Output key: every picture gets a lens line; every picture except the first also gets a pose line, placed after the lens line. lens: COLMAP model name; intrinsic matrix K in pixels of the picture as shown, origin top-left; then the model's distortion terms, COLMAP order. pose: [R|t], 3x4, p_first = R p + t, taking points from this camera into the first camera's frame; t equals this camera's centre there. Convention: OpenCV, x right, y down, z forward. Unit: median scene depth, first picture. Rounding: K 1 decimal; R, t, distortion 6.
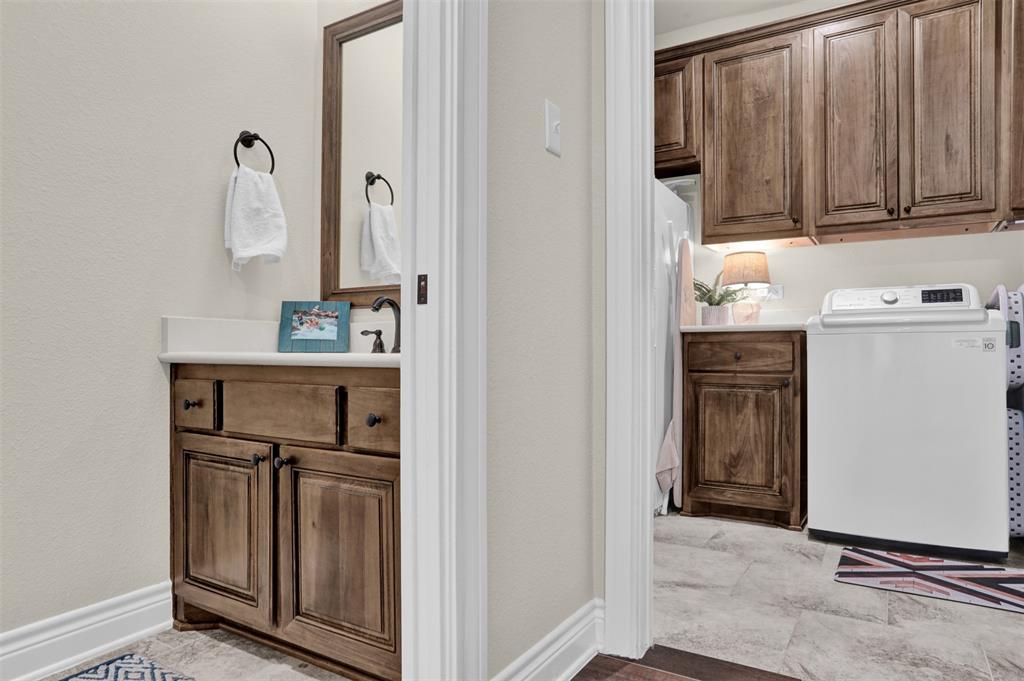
lens RADIAL K [[664.0, 0, 510.5], [0, 664.0, 346.2], [0, 0, 1]] dist [-0.044396, -0.001700]
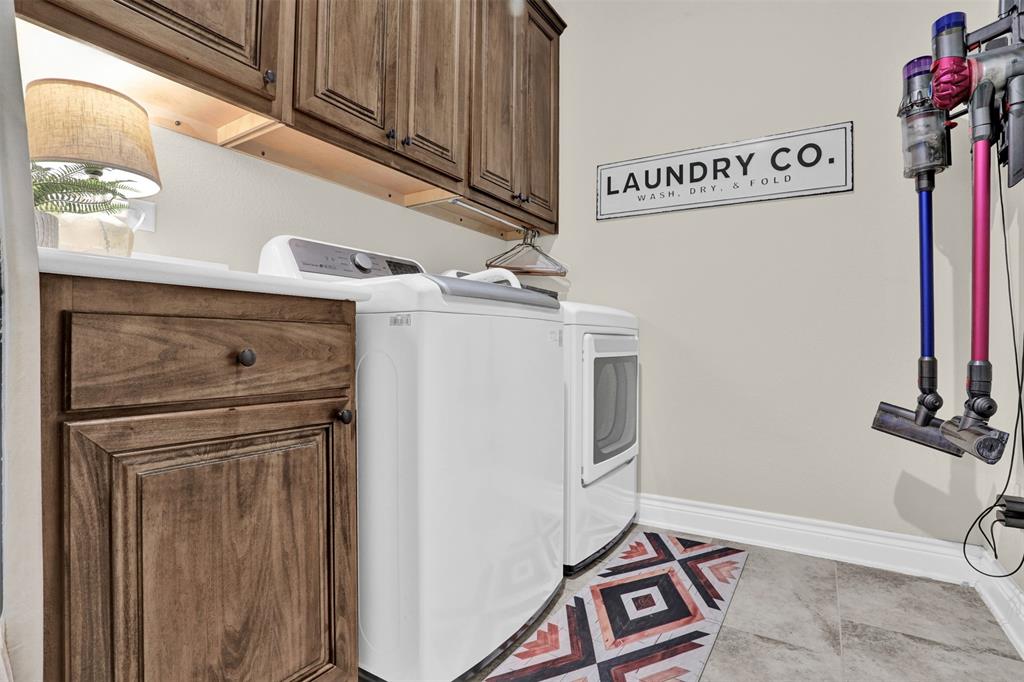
lens RADIAL K [[506.9, 0, 511.0], [0, 506.9, 339.9], [0, 0, 1]] dist [-0.063239, 0.010178]
pose [[0.003444, 0.007563, 0.999965, 0.071855], [-0.018794, 0.999795, -0.007497, 0.004584], [-0.999817, -0.018768, 0.003585, 0.857545]]
